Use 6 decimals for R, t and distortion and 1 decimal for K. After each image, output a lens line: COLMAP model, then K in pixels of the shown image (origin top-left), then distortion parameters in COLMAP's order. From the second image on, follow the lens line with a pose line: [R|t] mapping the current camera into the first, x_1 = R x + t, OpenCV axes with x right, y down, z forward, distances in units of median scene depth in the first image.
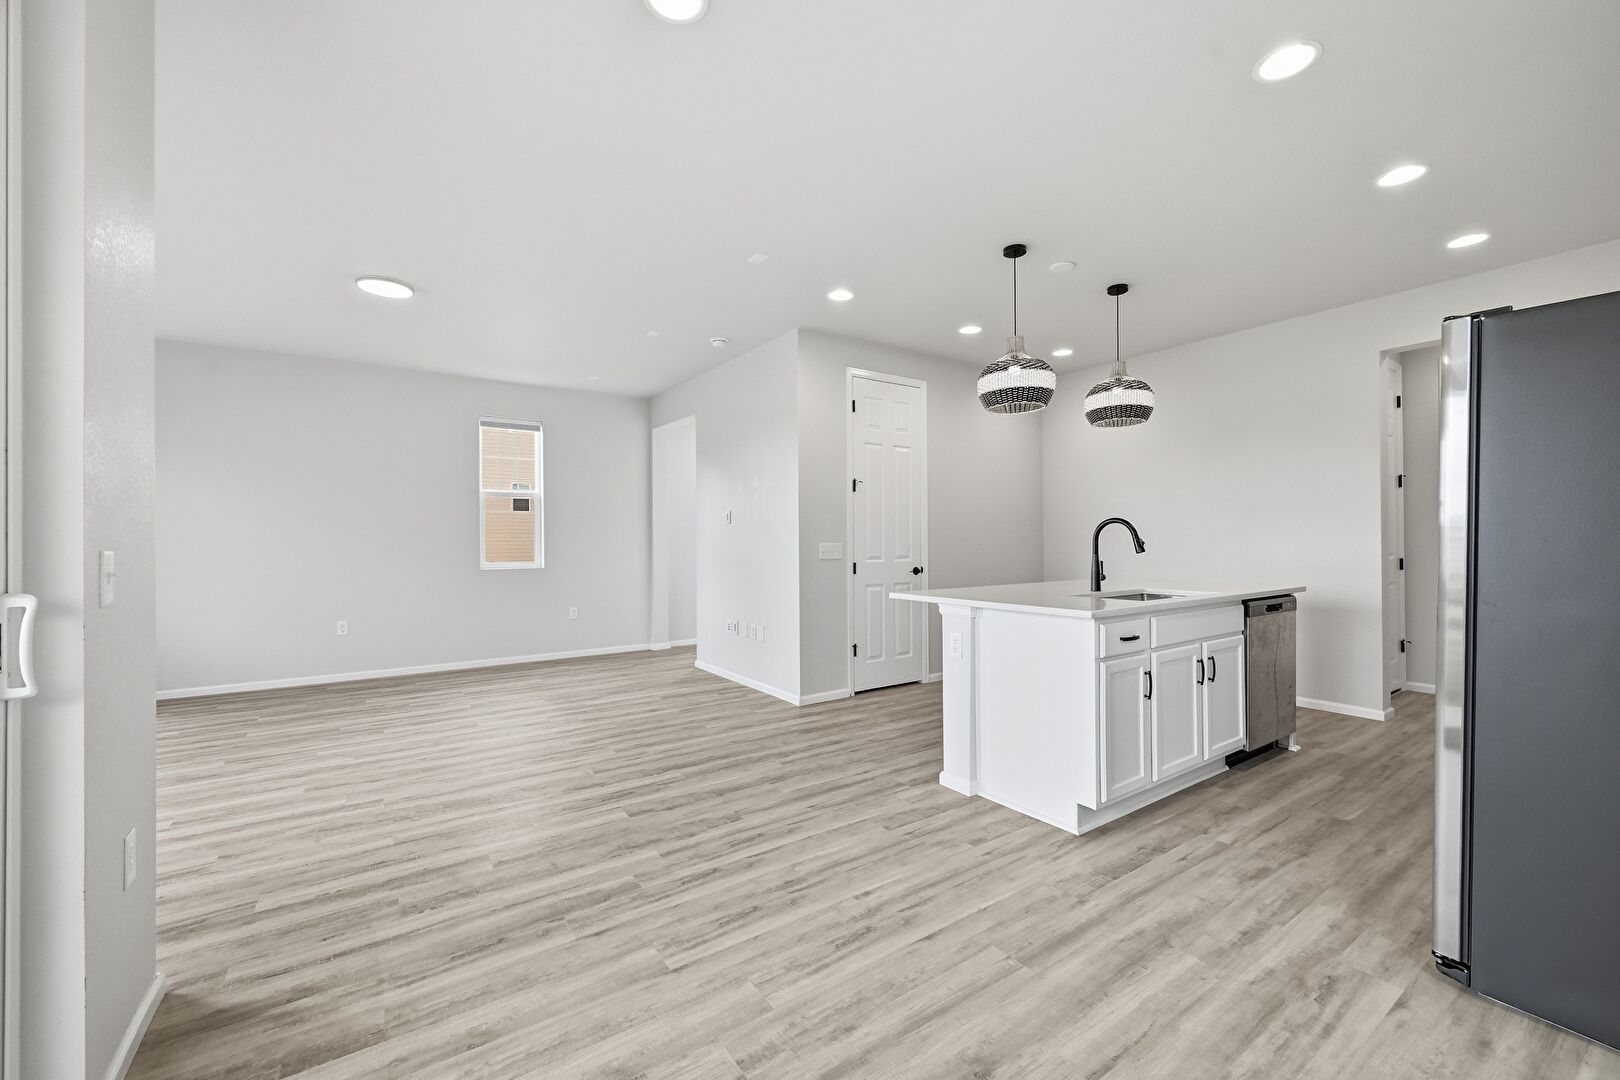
lens RADIAL K [[646.5, 0, 816.3], [0, 646.5, 536.5], [0, 0, 1]] dist [-0.000710, -0.000155]
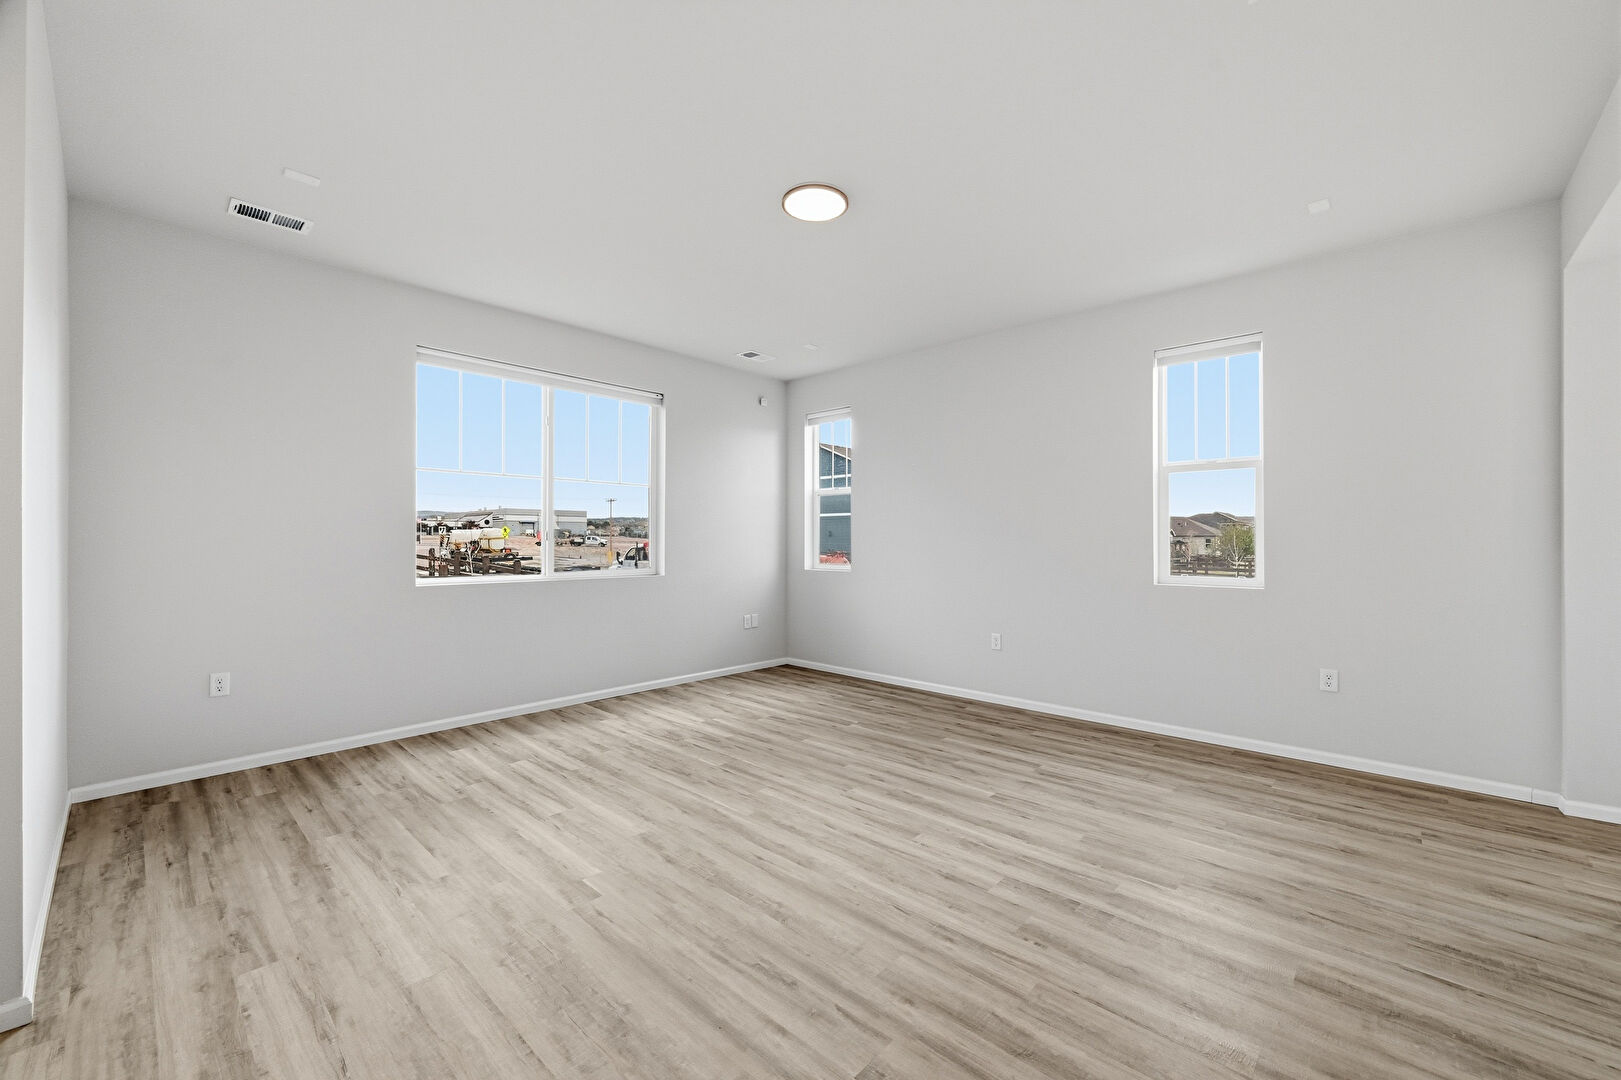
lens RADIAL K [[646.9, 0, 816.8], [0, 646.9, 536.5], [0, 0, 1]] dist [-0.000710, -0.000155]
pose [[0.234704, -0.007669, -0.972037, 0.058806], [-0.004435, 0.999950, -0.008960, 0.016784], [0.972057, 0.006414, 0.234658, 0.875194]]
